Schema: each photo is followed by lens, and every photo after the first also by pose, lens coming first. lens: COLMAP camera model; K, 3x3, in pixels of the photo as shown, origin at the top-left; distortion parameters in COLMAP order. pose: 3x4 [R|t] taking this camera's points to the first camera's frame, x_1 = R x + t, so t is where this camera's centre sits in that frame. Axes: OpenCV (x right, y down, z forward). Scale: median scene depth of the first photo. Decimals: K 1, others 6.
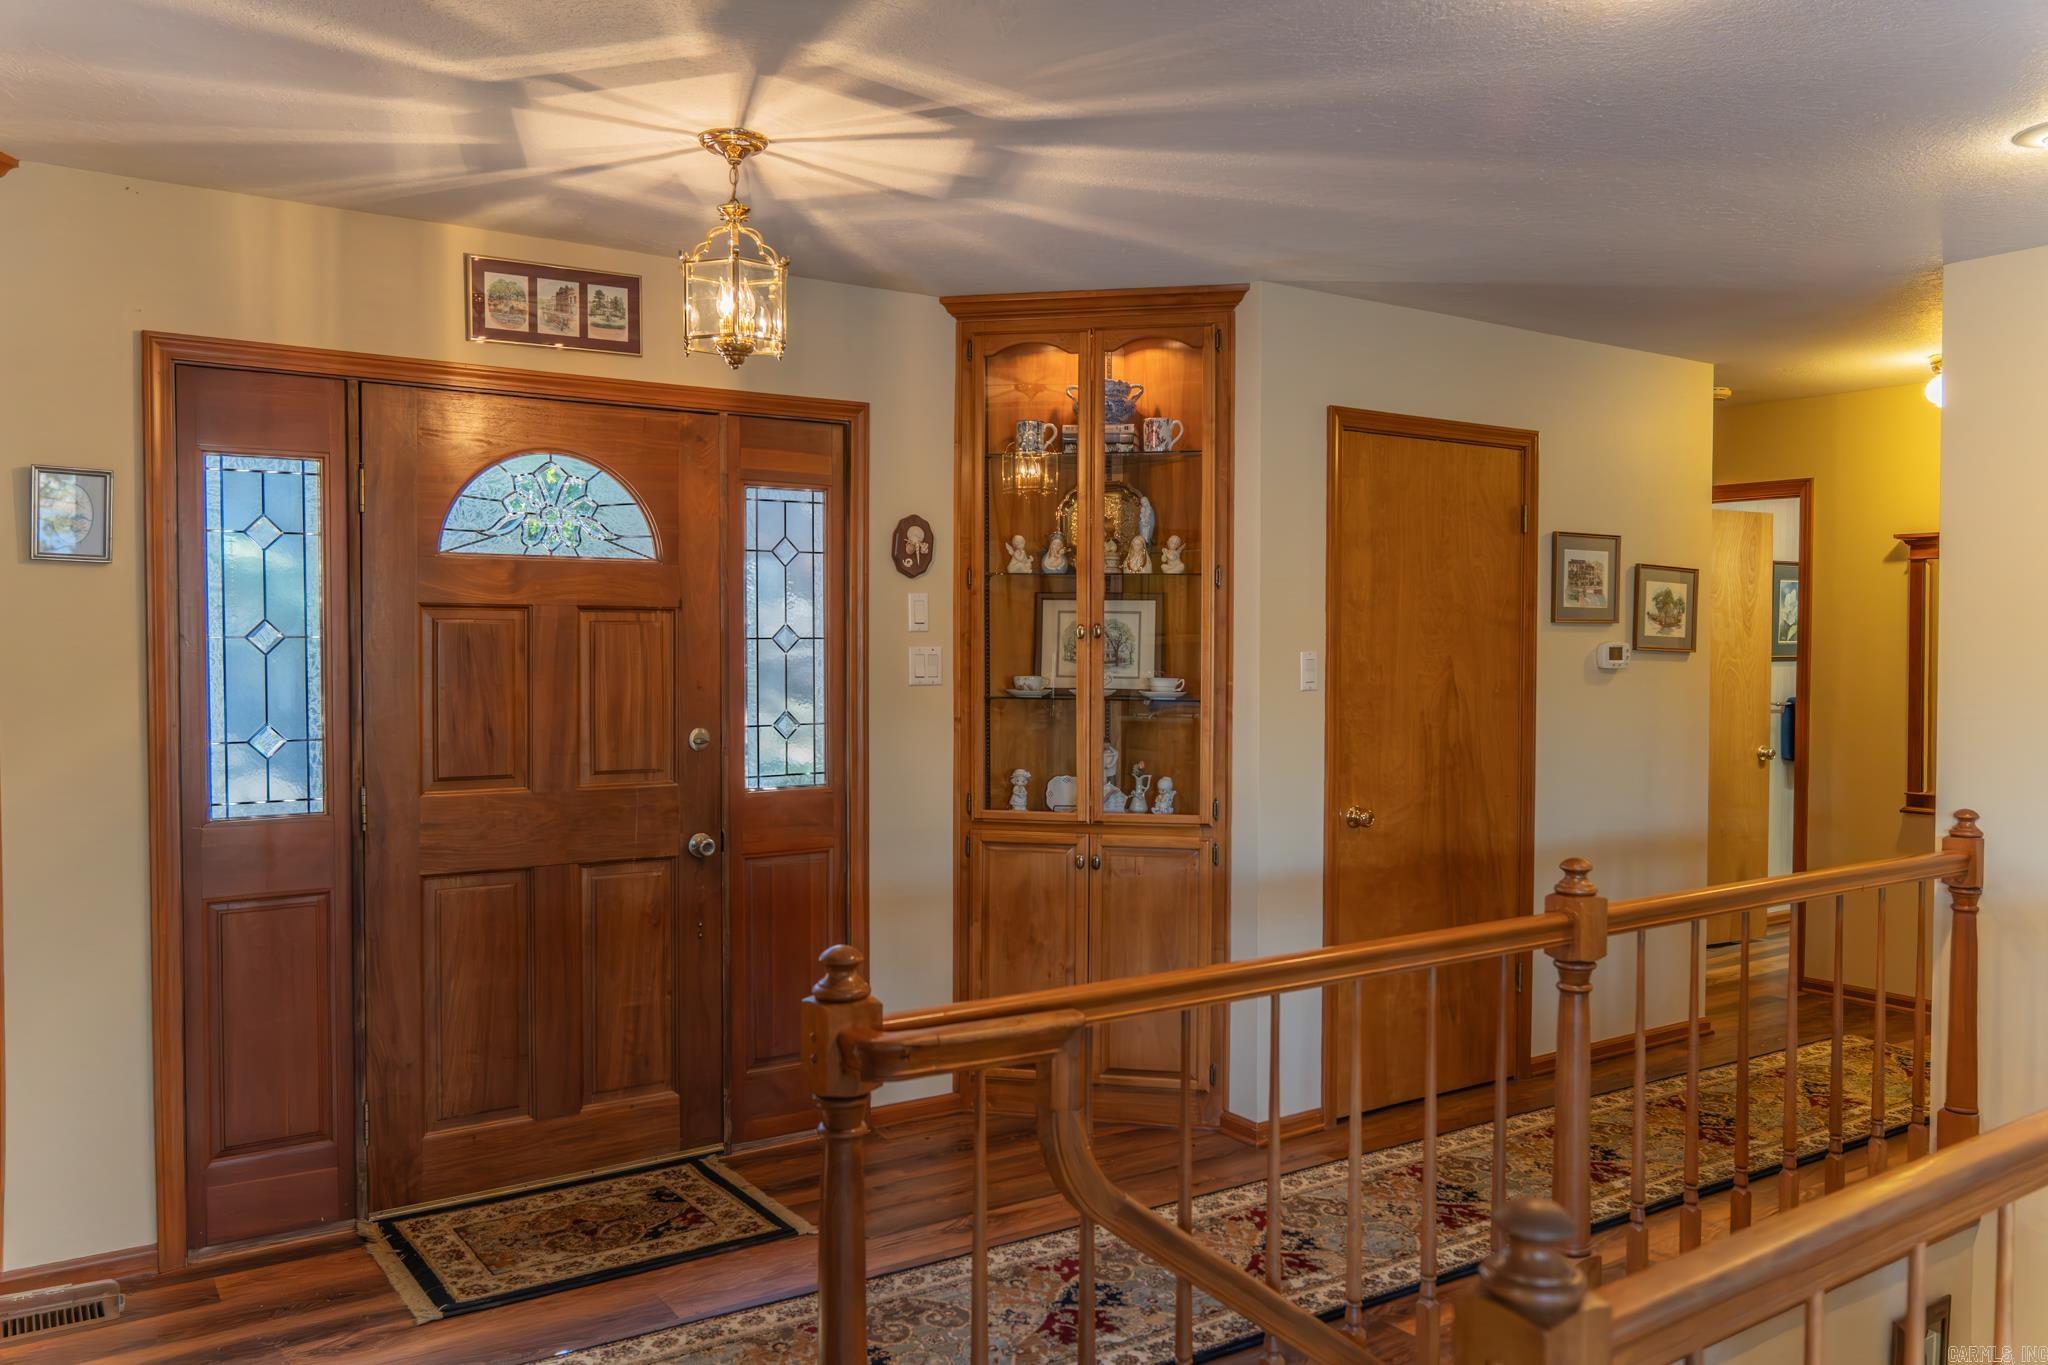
lens RADIAL K [[1544.3, 0, 1024.0], [0, 1544.3, 682.5], [0, 0, 1]] dist [-0.004487, -0.001679]
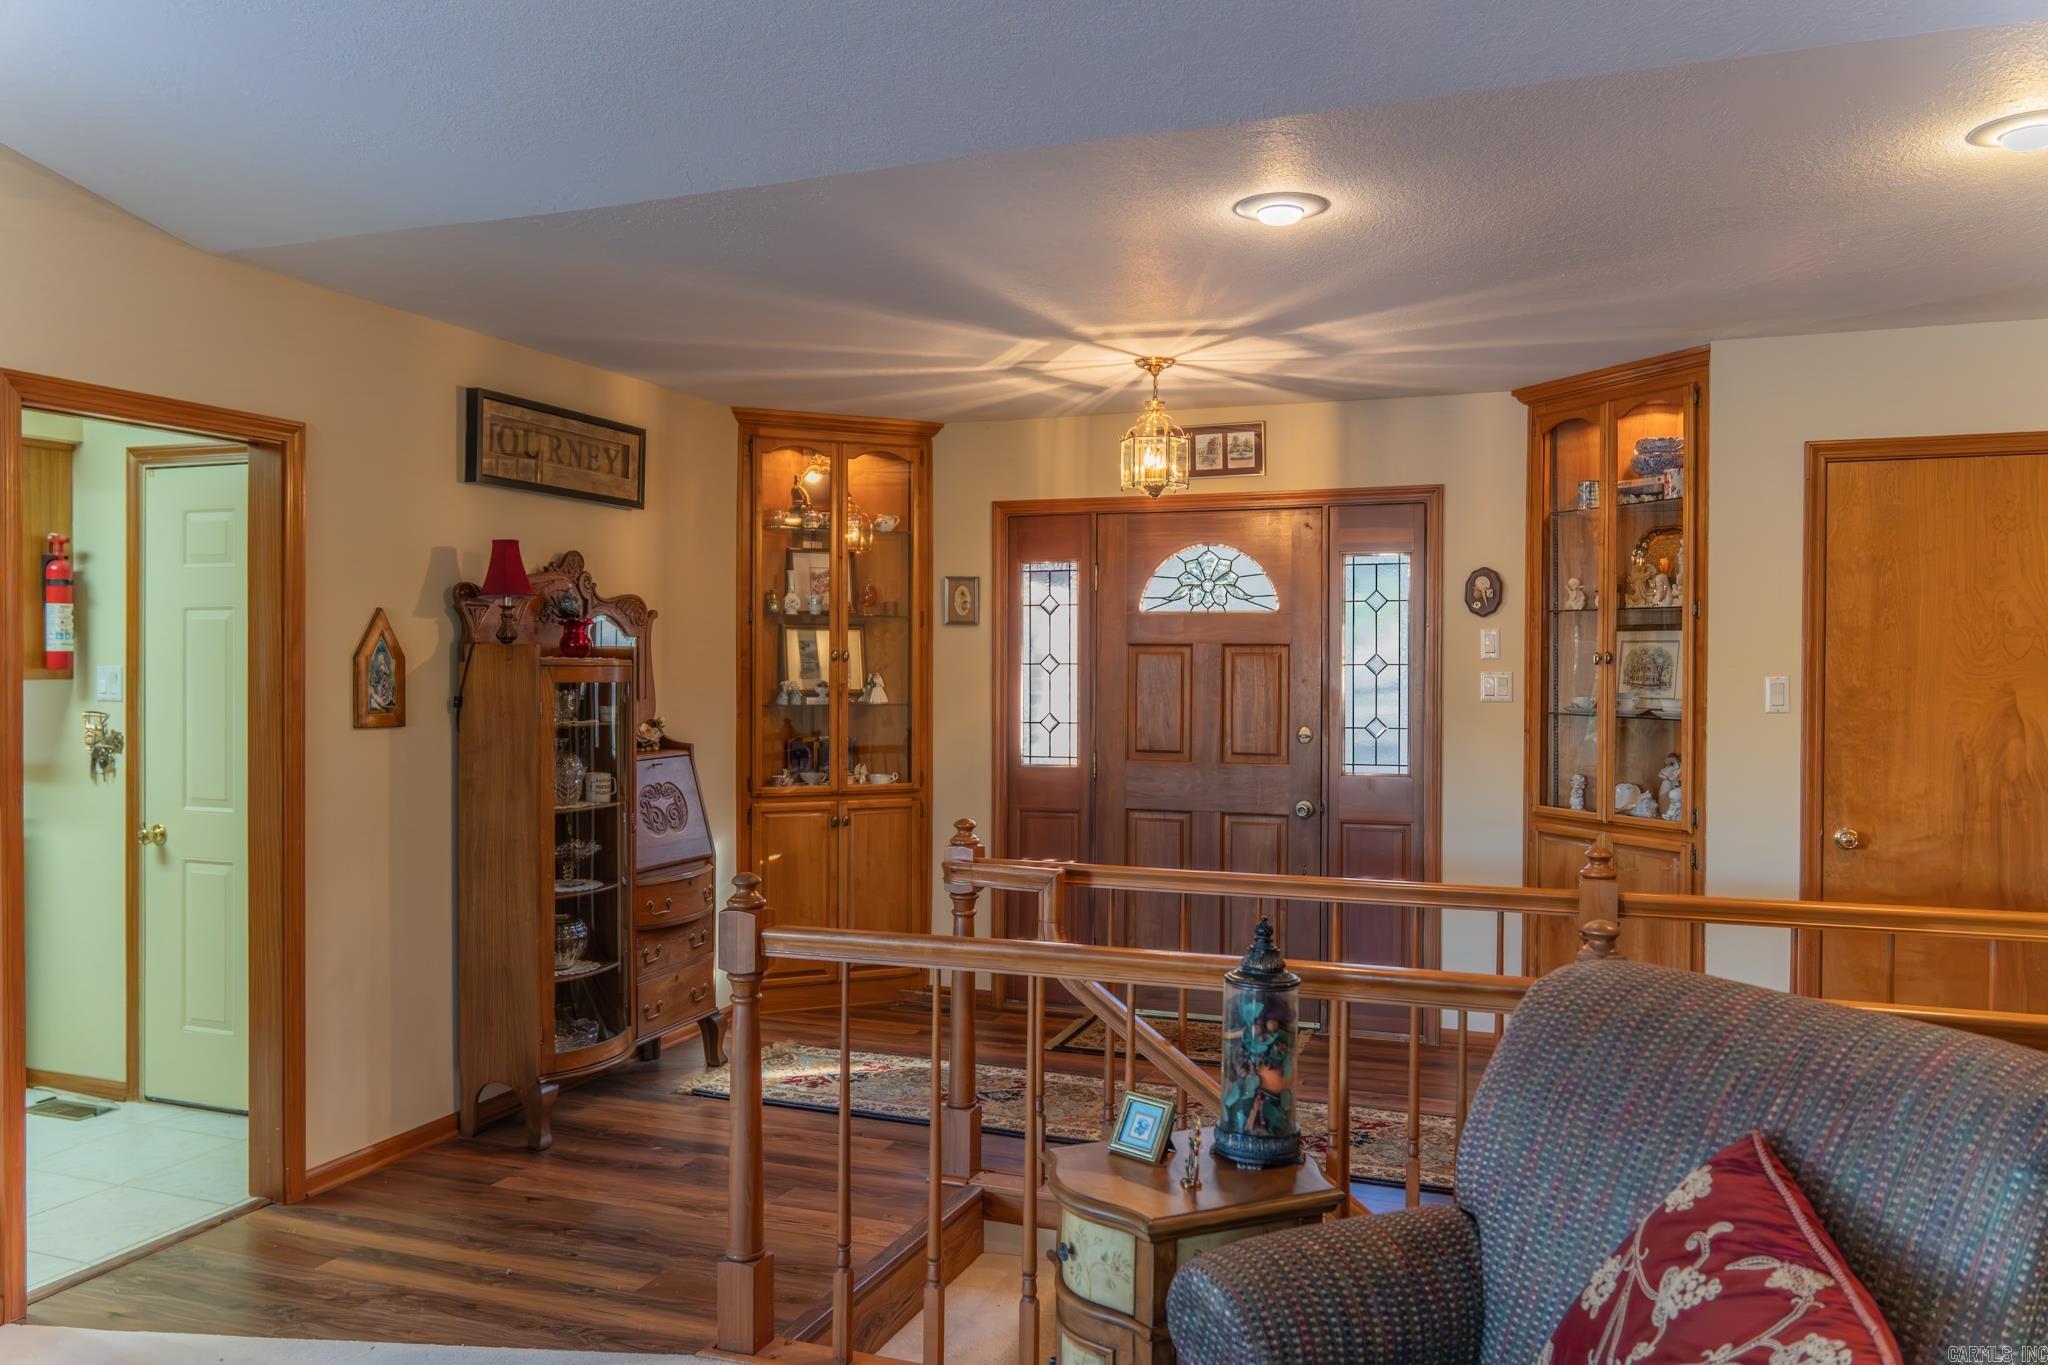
lens RADIAL K [[1547.5, 0, 1024.0], [0, 1547.5, 682.5], [0, 0, 1]] dist [0.007367, 0.176865]
pose [[0.575214, 0.007458, -0.817969, 0.774681], [-0.025625, 0.999632, -0.008906, 0.007222], [0.817601, 0.026083, 0.575194, -0.038887]]
